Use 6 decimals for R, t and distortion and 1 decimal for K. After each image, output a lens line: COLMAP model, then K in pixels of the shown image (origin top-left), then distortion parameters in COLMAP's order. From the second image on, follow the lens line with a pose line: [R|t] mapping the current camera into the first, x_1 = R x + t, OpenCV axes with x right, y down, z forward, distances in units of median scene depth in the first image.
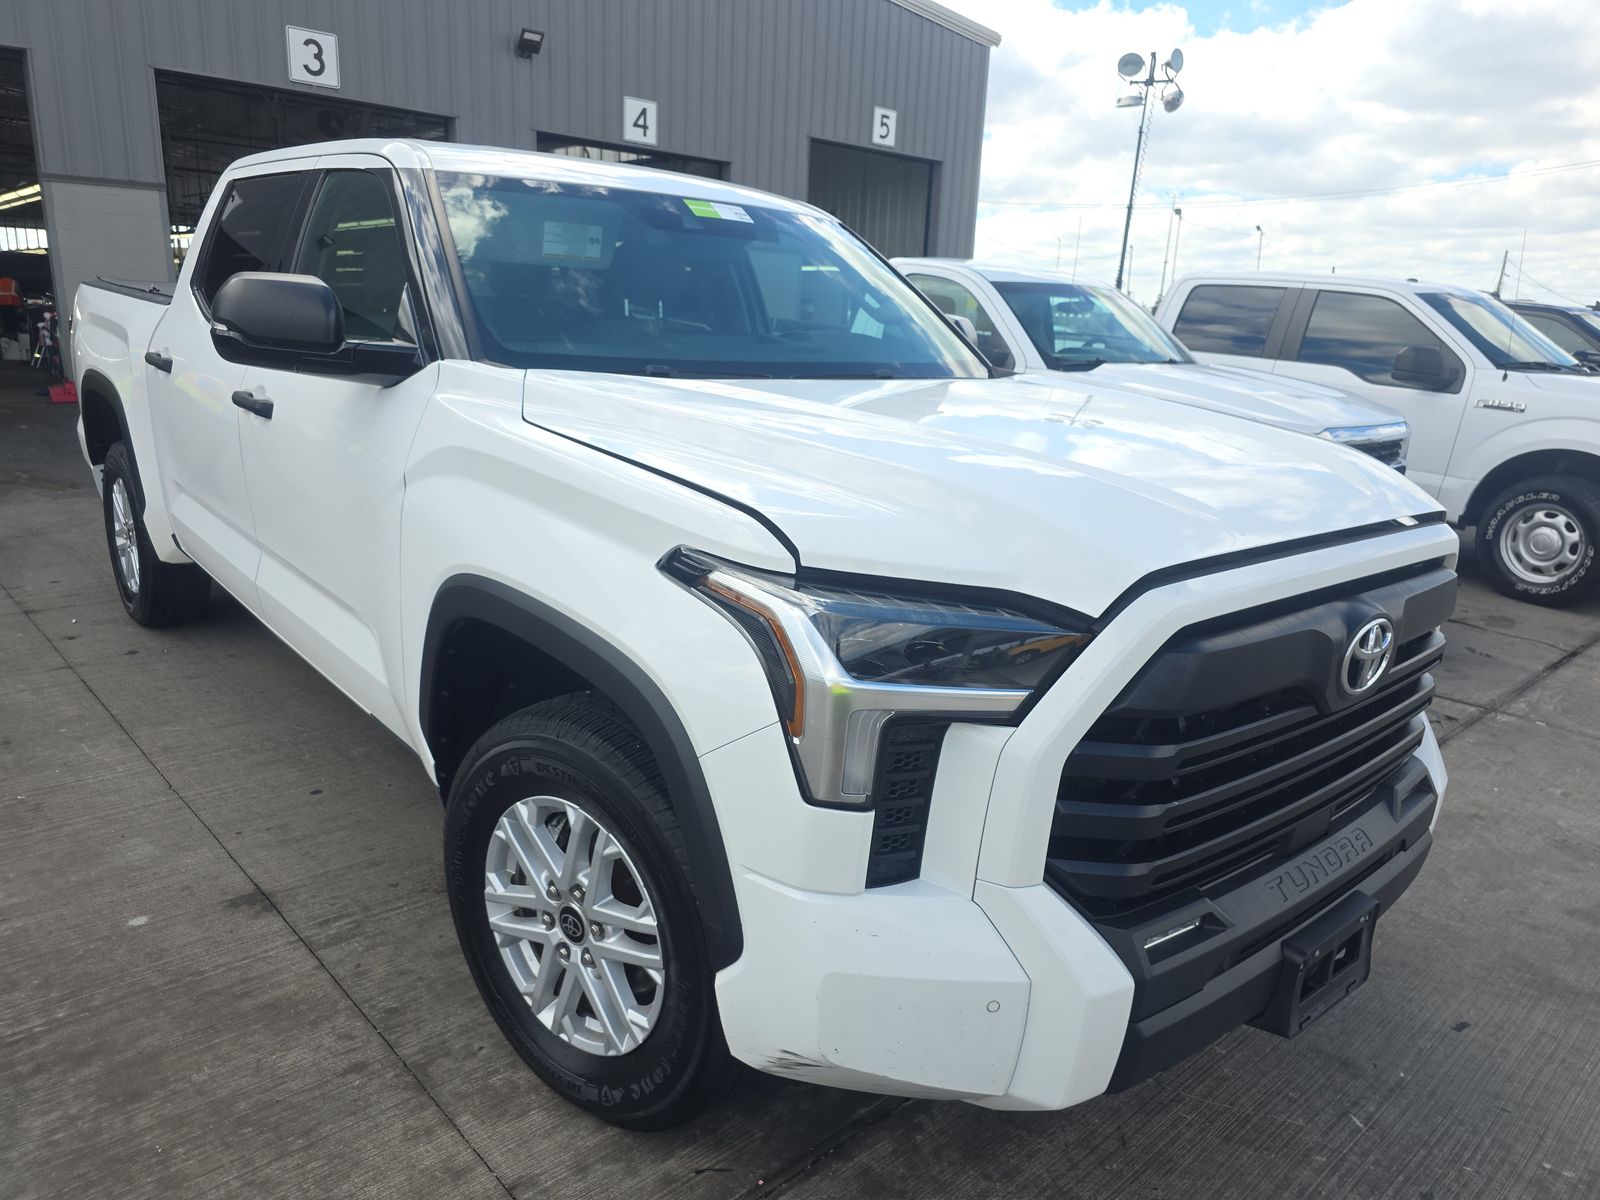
lens RADIAL K [[1110.9, 0, 787.4], [0, 1110.9, 603.6], [0, 0, 1]] dist [0.056668, -0.058513]
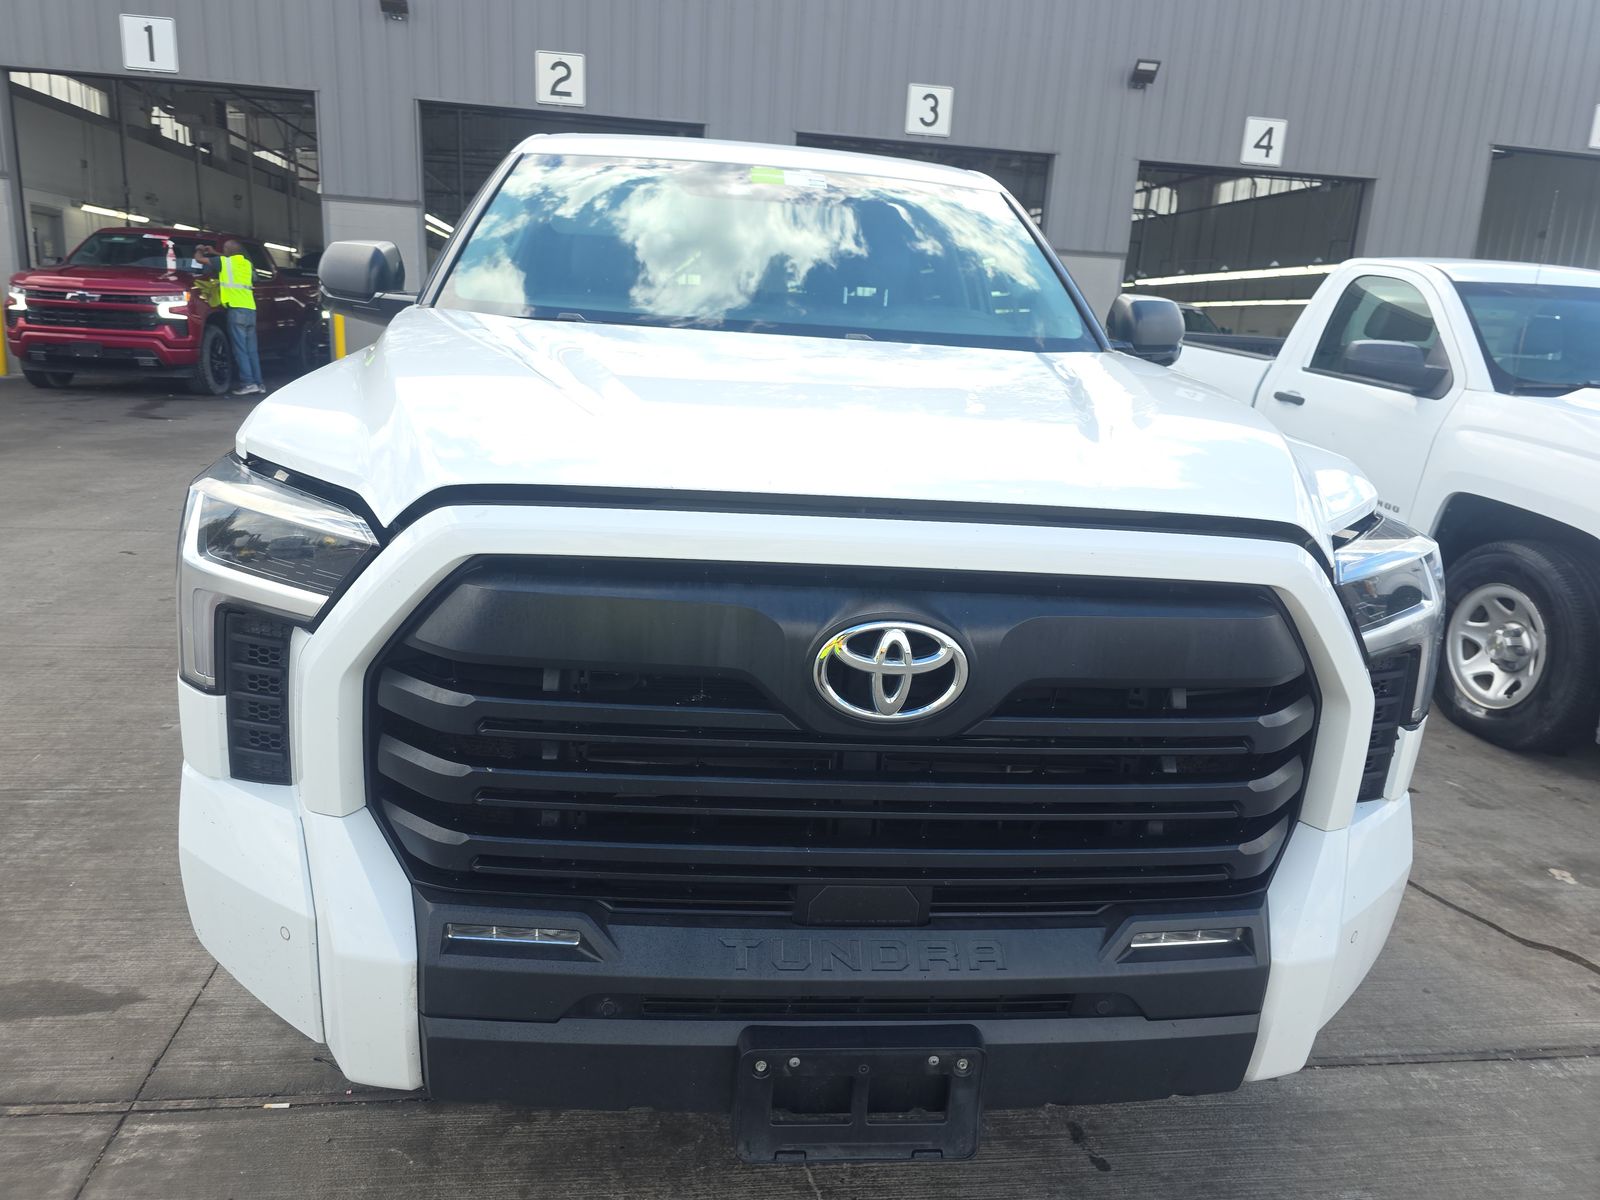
lens RADIAL K [[1110.9, 0, 795.4], [0, 1110.9, 586.8], [0, 0, 1]] dist [0.056668, -0.058513]
pose [[0.816994, 0.138030, -0.559882, 0.151078], [-0.169059, 0.985599, -0.003713, 0.001202], [0.551307, 0.097686, 0.828564, 0.064287]]
